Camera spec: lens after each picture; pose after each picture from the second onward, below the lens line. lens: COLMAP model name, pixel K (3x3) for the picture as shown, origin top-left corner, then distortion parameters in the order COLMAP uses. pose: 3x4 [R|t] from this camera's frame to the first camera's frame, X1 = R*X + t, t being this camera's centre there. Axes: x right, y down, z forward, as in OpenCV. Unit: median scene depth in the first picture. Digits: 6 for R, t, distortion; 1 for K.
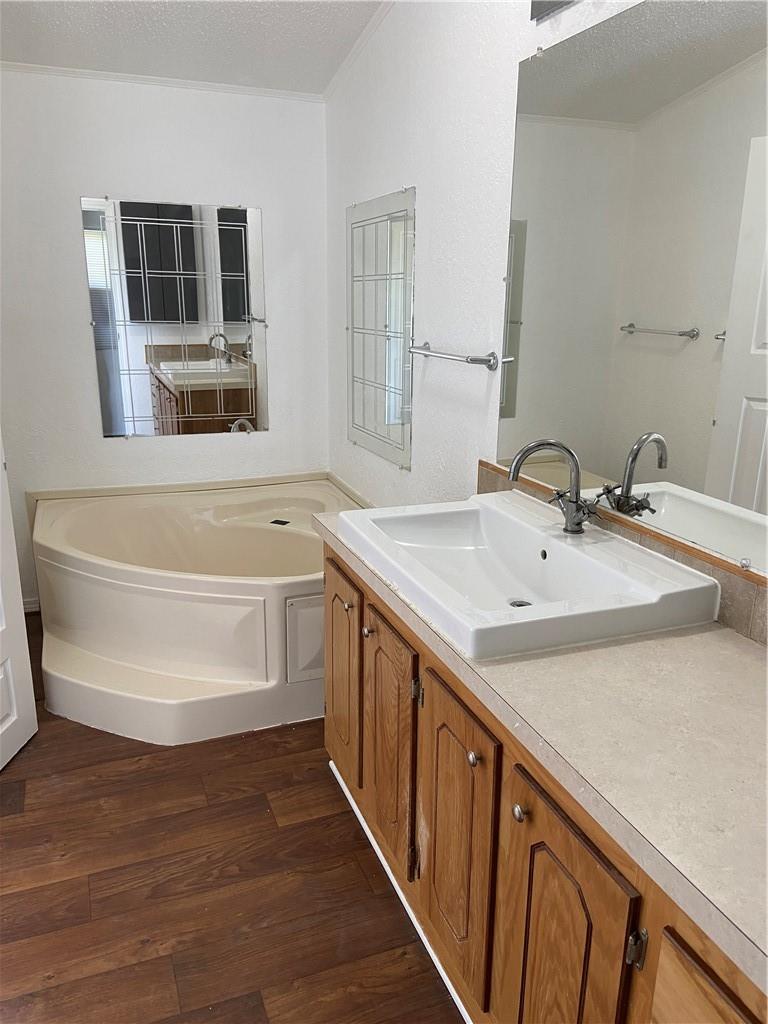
lens RADIAL K [[775.7, 0, 383.4], [0, 775.7, 515.3], [0, 0, 1]] dist [0.108821, -0.128501]
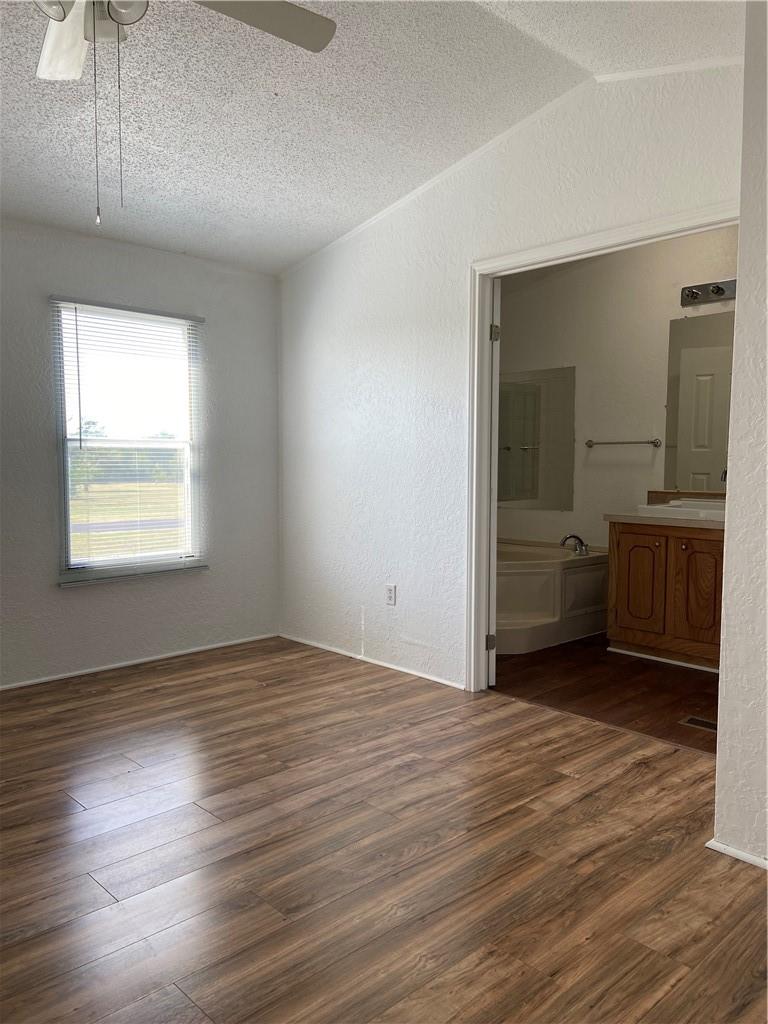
lens RADIAL K [[775.7, 0, 381.9], [0, 775.7, 513.3], [0, 0, 1]] dist [0.108821, -0.128501]
pose [[0.928133, -0.043107, 0.369743, -1.390765], [0.115255, 0.977741, -0.175324, 0.288255], [-0.353956, 0.205339, 0.912442, -0.678126]]
